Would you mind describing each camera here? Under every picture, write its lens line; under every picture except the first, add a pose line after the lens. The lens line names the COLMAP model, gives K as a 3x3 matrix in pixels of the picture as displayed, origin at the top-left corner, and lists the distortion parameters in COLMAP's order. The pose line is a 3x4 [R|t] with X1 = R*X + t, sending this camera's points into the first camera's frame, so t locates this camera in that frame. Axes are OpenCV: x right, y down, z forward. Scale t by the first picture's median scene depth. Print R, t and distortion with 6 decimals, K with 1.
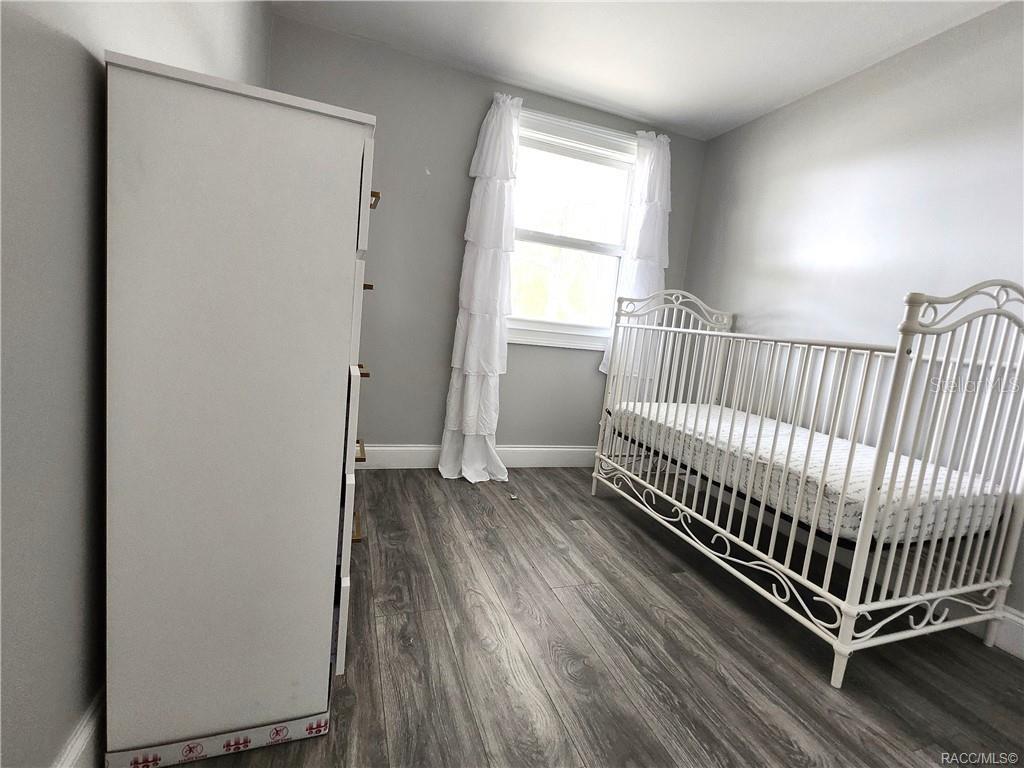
lens RADIAL K [[458.0, 0, 512.0], [0, 458.0, 384.0], [0, 0, 1]] dist [-0.000969, -0.000143]
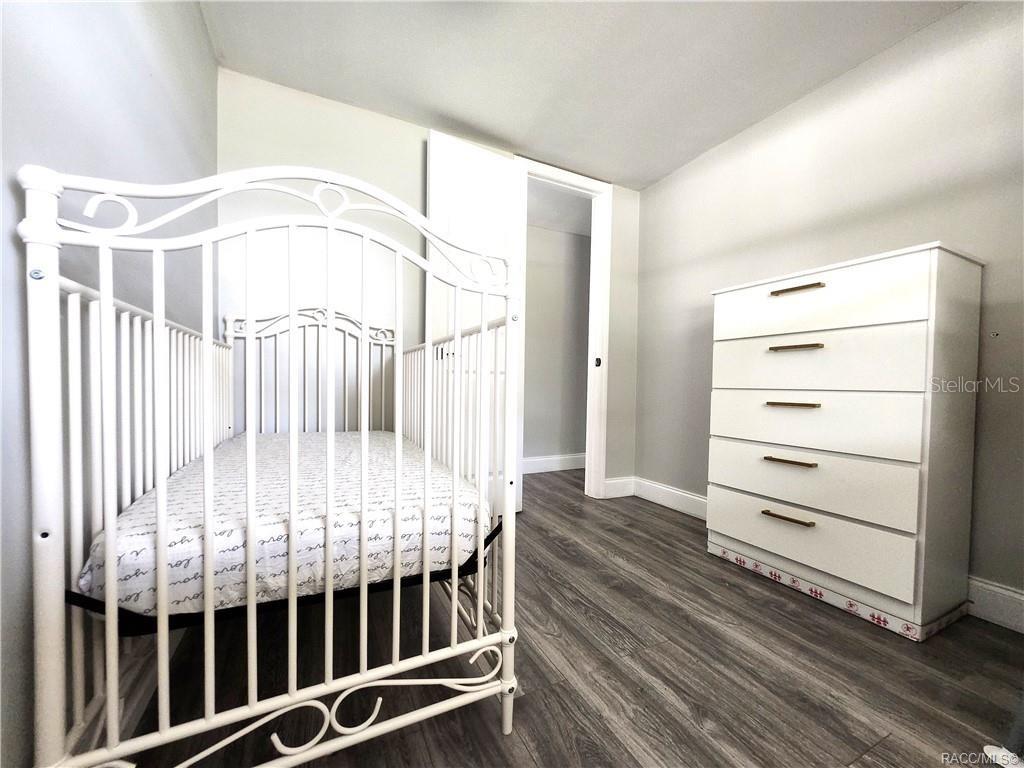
lens RADIAL K [[401.6, 0, 514.3], [0, 401.6, 383.1], [0, 0, 1]] dist [-0.001902, -0.000469]
pose [[-0.983874, -0.116027, -0.136126, 0.534880], [-0.133176, 0.983244, 0.124482, -0.101247], [0.119402, 0.140603, -0.982840, 1.624124]]
